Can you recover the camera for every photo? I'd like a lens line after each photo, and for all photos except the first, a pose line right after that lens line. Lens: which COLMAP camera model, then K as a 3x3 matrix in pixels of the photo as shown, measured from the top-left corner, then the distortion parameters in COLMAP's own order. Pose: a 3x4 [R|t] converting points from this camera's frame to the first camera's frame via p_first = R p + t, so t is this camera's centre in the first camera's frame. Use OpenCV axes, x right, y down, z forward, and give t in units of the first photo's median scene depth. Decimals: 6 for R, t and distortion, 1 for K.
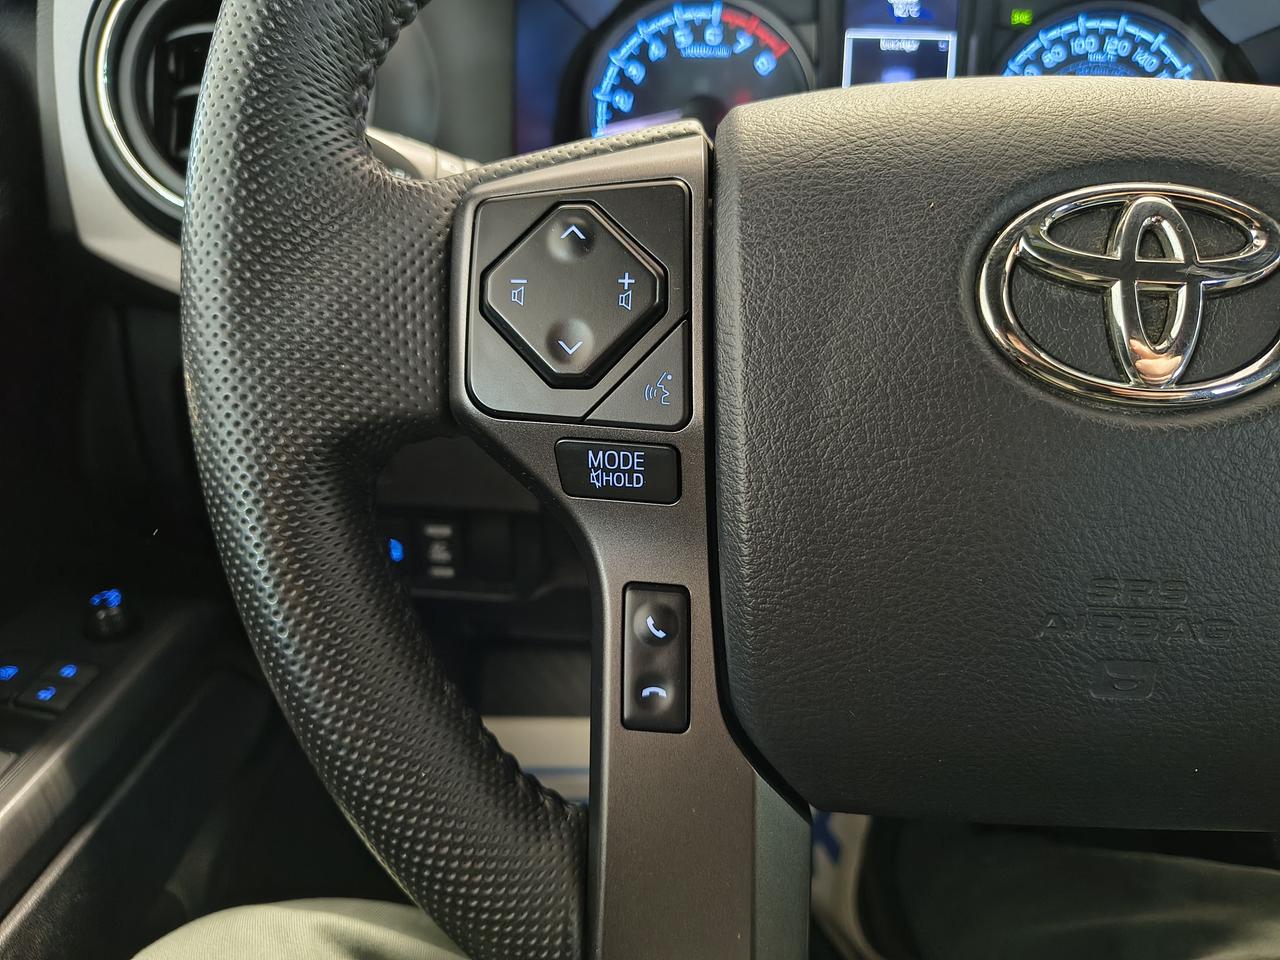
lens RADIAL K [[900.2, 0, 609.1], [0, 900.2, 481.4], [0, 0, 1]] dist [0.017540, -0.024211]
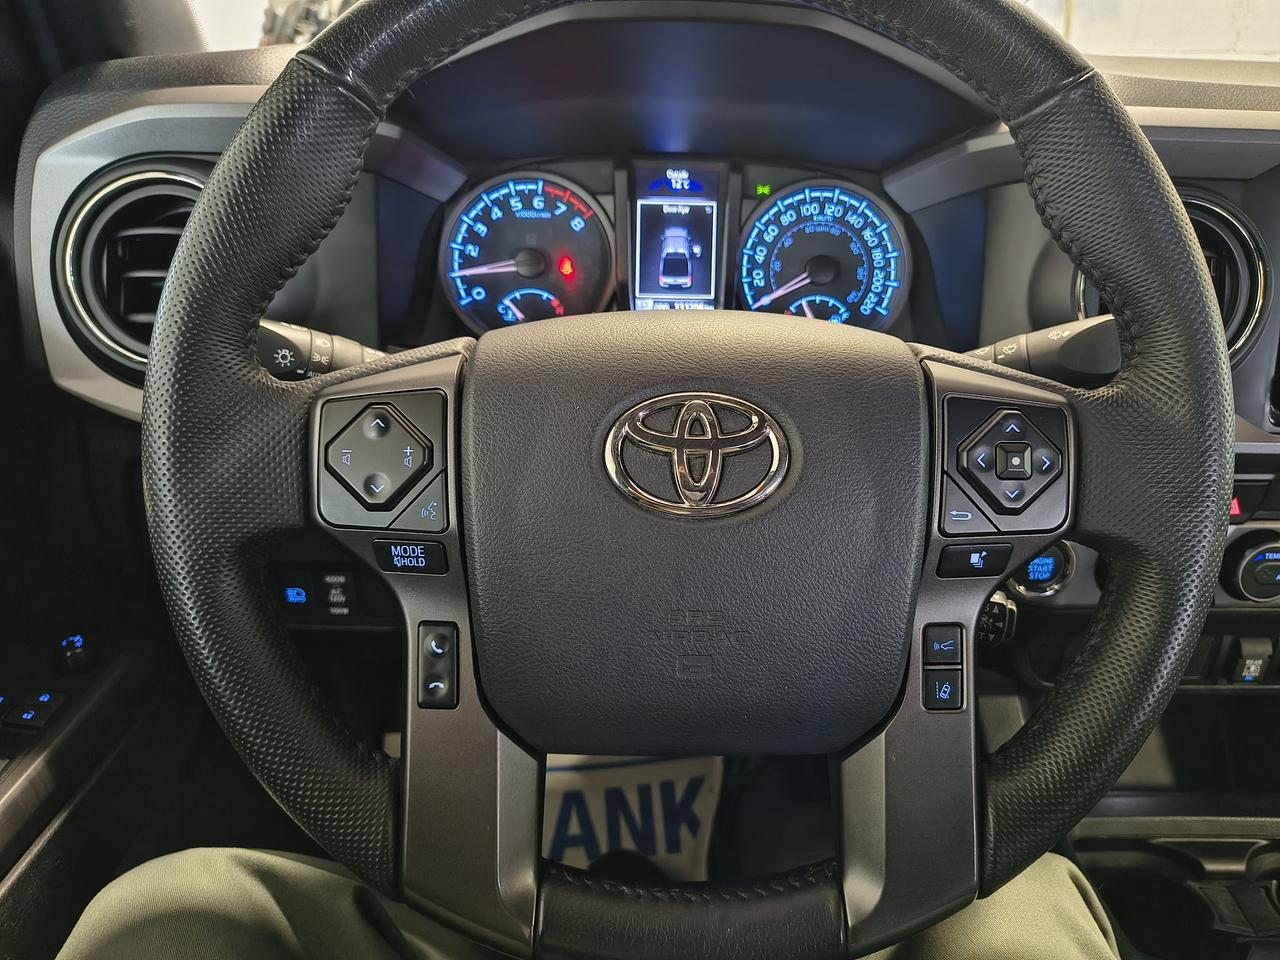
lens RADIAL K [[900.2, 0, 636.9], [0, 900.2, 475.7], [0, 0, 1]] dist [0.017540, -0.024211]
pose [[0.996177, -0.022644, 0.084377, 0.293916], [0.024284, 0.999535, -0.018459, -0.121622], [-0.083919, 0.020437, 0.996263, -0.734700]]
